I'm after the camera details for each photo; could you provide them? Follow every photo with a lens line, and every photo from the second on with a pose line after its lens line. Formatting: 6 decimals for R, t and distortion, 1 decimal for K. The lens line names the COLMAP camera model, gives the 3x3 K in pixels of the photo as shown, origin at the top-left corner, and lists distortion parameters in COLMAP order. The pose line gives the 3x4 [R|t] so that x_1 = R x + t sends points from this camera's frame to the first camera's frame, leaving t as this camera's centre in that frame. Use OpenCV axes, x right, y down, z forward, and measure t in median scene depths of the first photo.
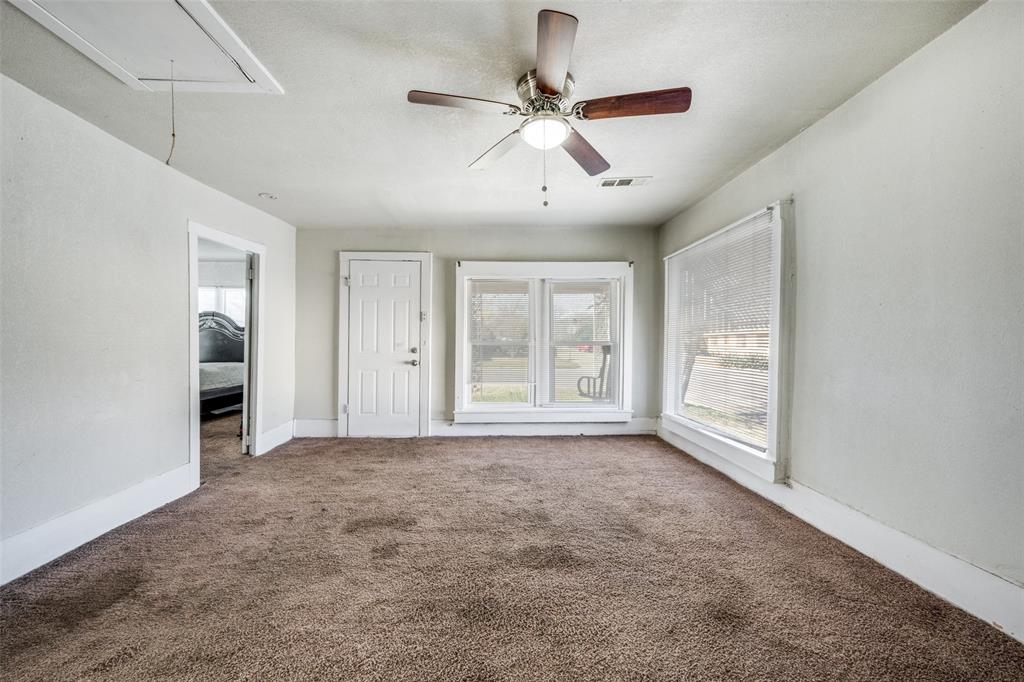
lens RADIAL K [[400.5, 0, 512.0], [0, 400.5, 341.0], [0, 0, 1]] dist [0.000457, 0.000383]
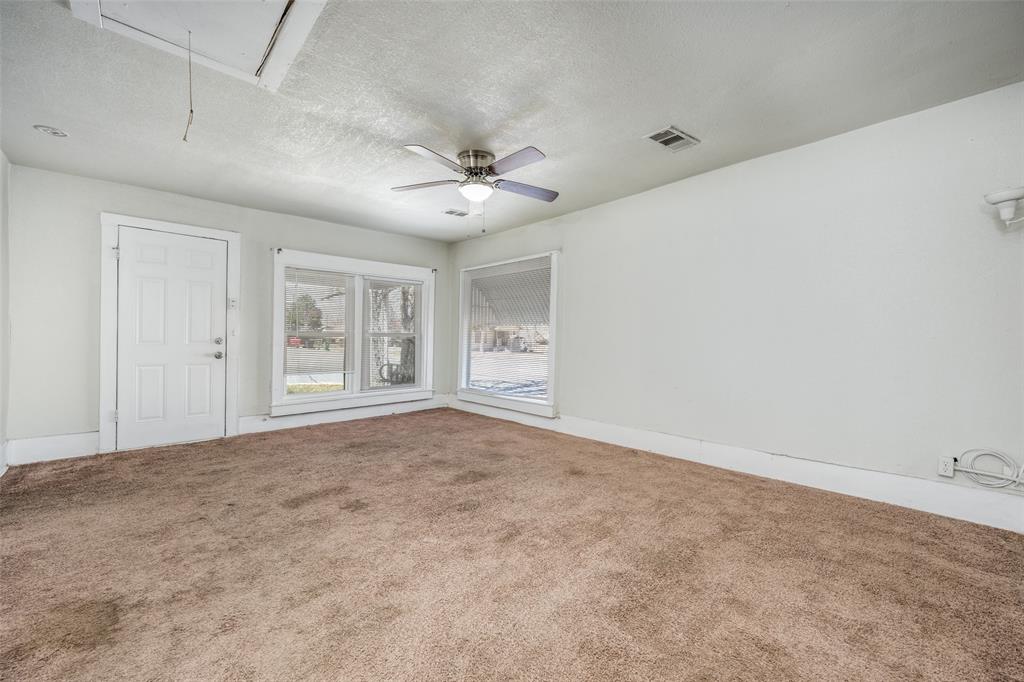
lens RADIAL K [[396.0, 0, 507.8], [0, 396.0, 344.7], [0, 0, 1]] dist [-0.000273, -0.000069]
pose [[0.757185, -0.007519, 0.653157, -0.403956], [-0.009214, 0.999711, 0.022189, 0.006834], [-0.653135, -0.022819, 0.756897, -0.100048]]
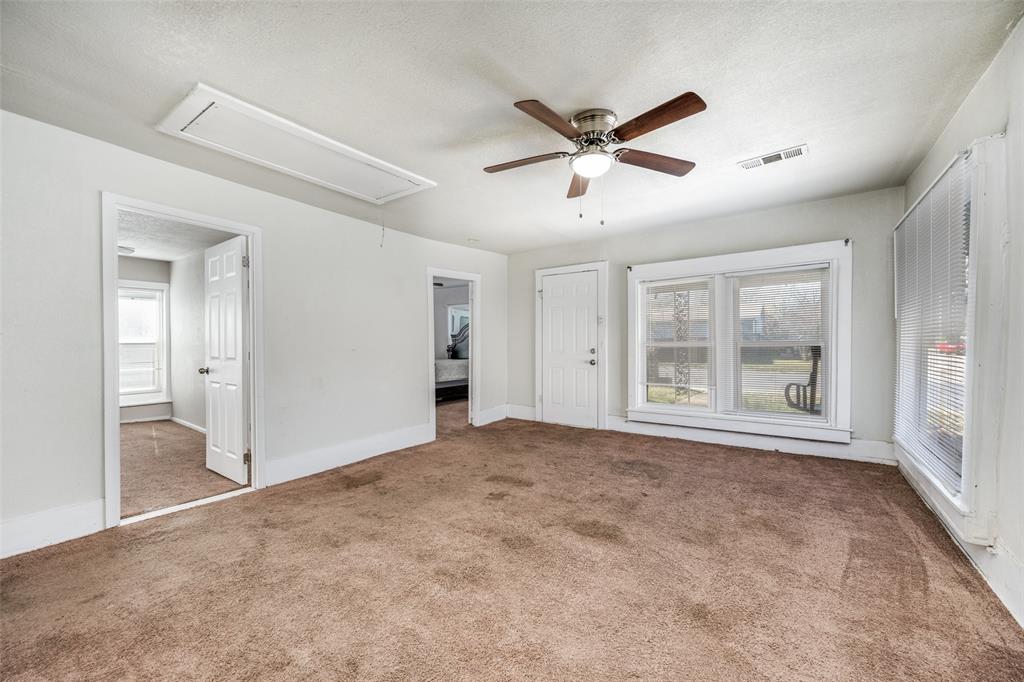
lens RADIAL K [[405.4, 0, 510.4], [0, 405.4, 347.7], [0, 0, 1]] dist [0.000018, 0.000096]
pose [[0.793435, 0.000744, -0.608654, 0.315168], [0.009334, 0.999867, 0.013389, -0.003914], [0.608583, -0.016304, 0.793322, -0.040162]]
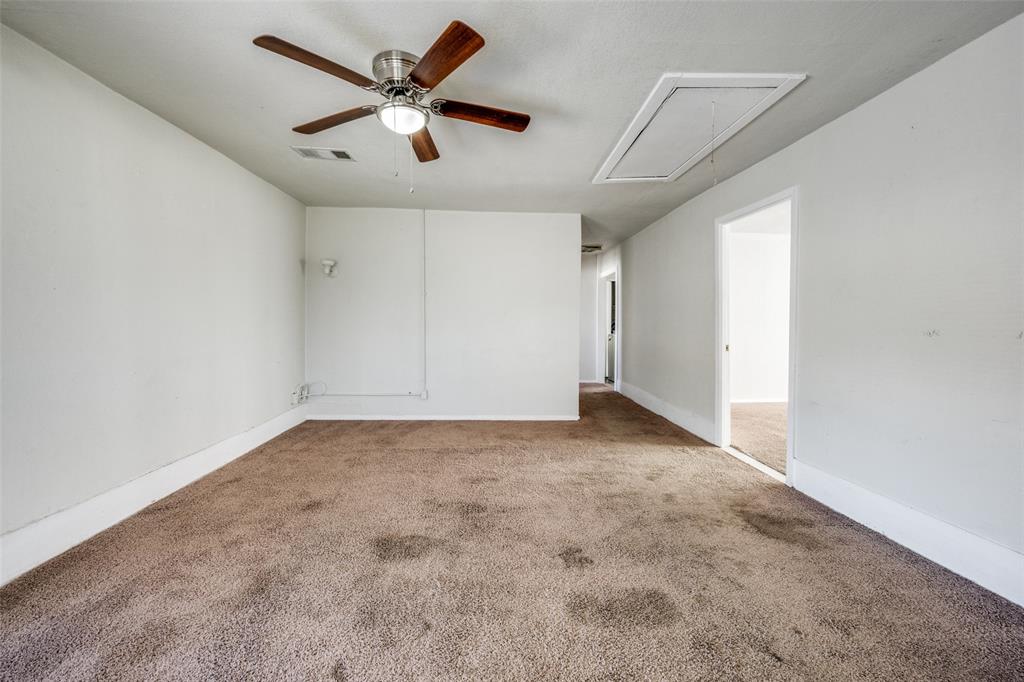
lens RADIAL K [[411.6, 0, 499.6], [0, 411.6, 328.2], [0, 0, 1]] dist [-0.001442, -0.000284]
pose [[-0.999670, 0.004719, 0.025270, -0.093832], [0.004837, 0.999978, 0.004612, 0.000807], [-0.025248, 0.004733, -0.999670, 1.055012]]
